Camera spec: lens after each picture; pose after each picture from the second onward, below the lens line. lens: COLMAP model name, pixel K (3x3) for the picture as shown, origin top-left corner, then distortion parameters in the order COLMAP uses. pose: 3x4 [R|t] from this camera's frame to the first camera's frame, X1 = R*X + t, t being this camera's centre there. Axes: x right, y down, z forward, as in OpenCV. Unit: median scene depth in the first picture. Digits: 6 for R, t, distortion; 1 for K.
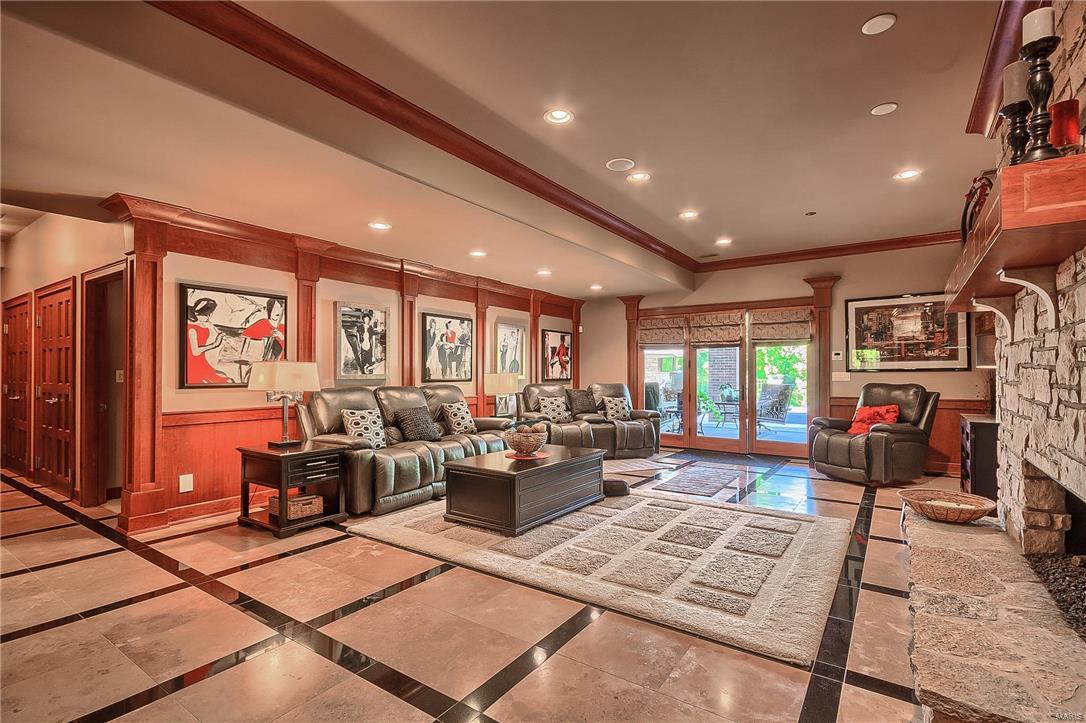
lens RADIAL K [[504.0, 0, 547.2], [0, 504.0, 368.8], [0, 0, 1]] dist [0.008497, 0.000637]
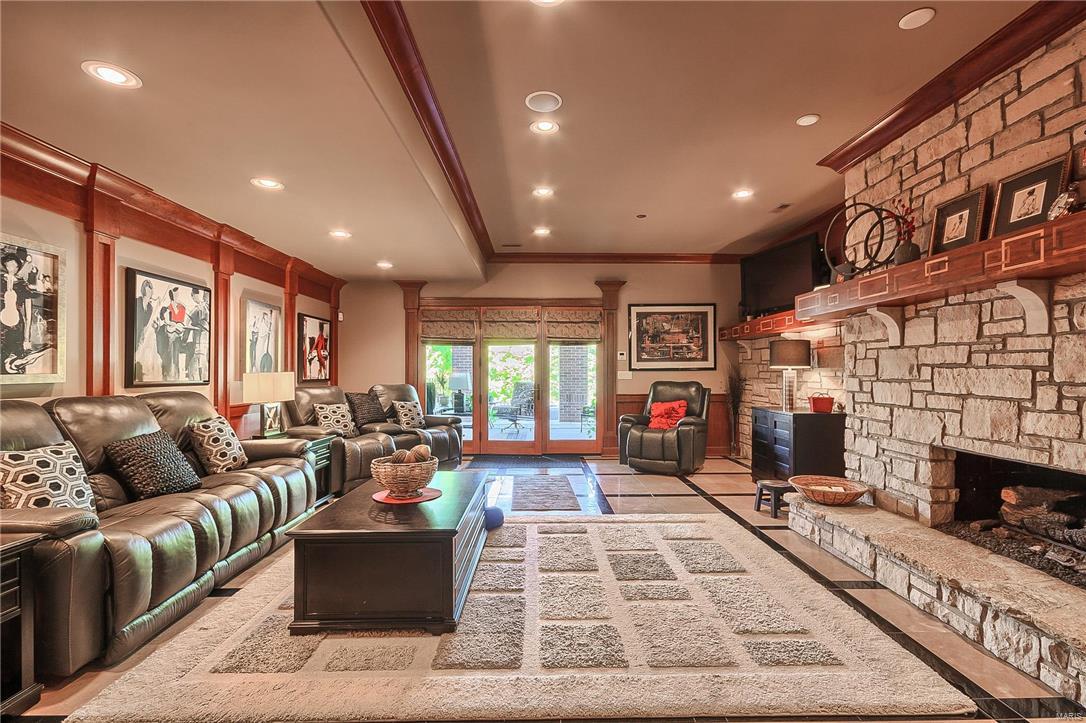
lens RADIAL K [[504.0, 0, 549.6], [0, 504.0, 369.8], [0, 0, 1]] dist [0.008497, 0.000637]
pose [[0.808972, 0.002500, 0.587842, -0.228480], [-0.005397, 0.999980, 0.003175, 0.001740], [-0.587822, -0.005741, 0.808970, 0.282096]]
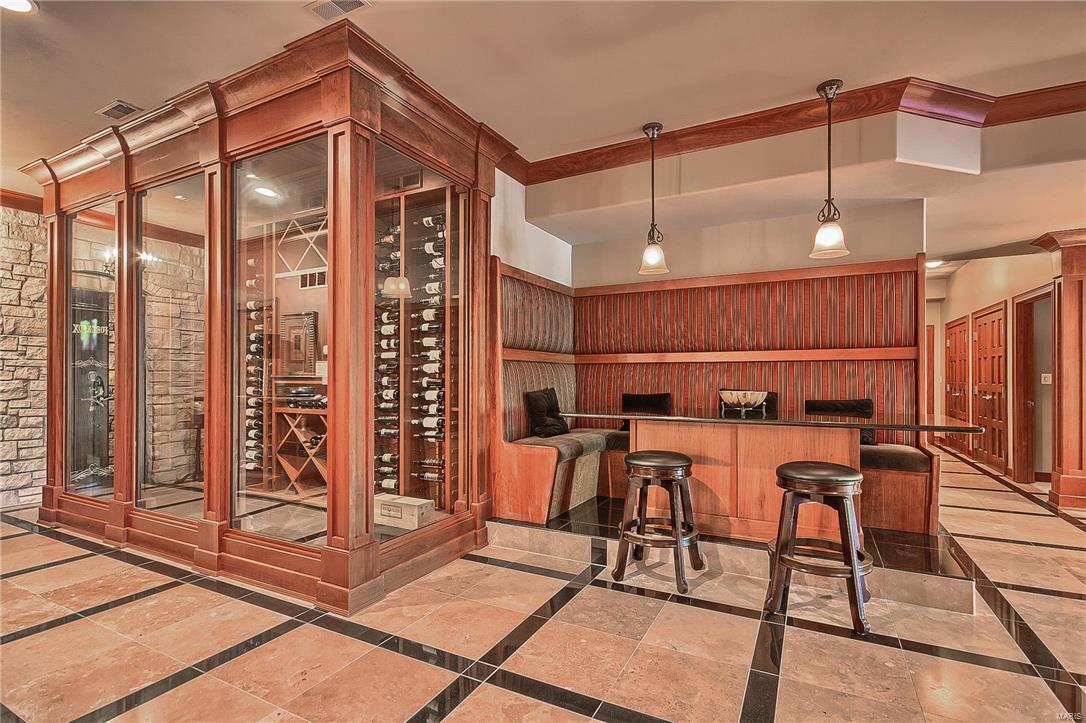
lens RADIAL K [[504.0, 0, 547.5], [0, 504.0, 374.1], [0, 0, 1]] dist [0.008497, 0.000637]
pose [[0.116252, -0.003003, -0.993215, 0.154317], [0.007368, 0.999971, -0.002161, -0.001673], [0.993192, -0.007067, 0.116270, -0.224695]]
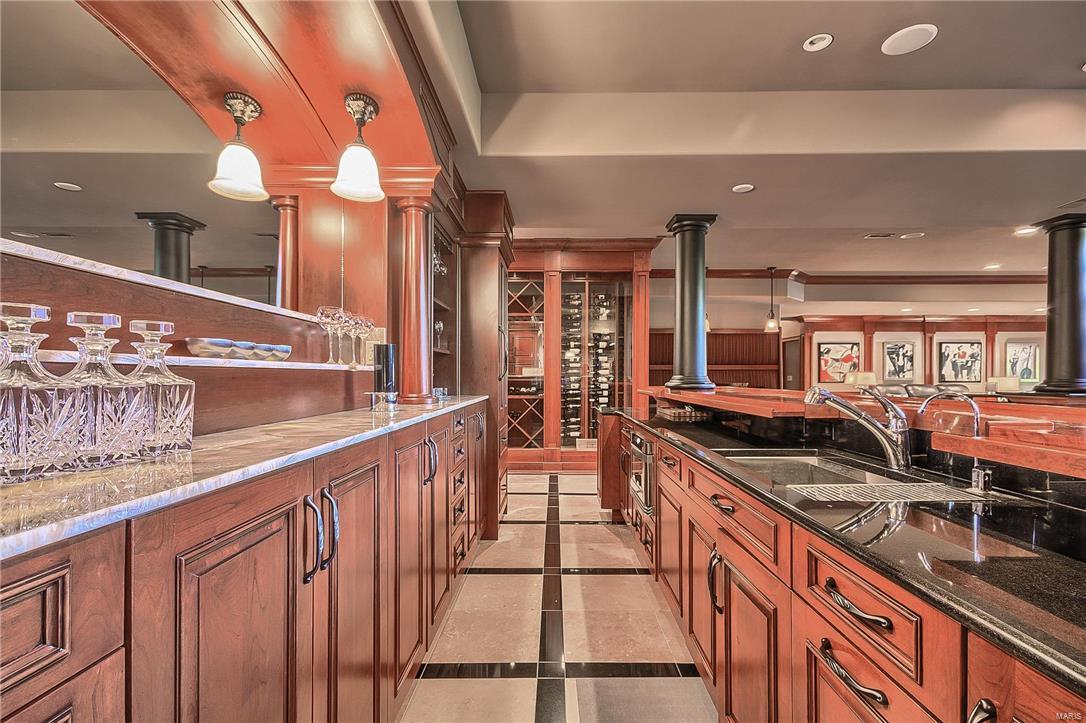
lens RADIAL K [[504.0, 0, 544.7], [0, 504.0, 377.9], [0, 0, 1]] dist [0.008497, 0.000637]
pose [[0.558528, 0.003123, -0.829480, 0.508386], [0.004350, 0.999968, 0.006694, -0.007422], [0.829474, -0.007347, 0.558497, -1.267067]]
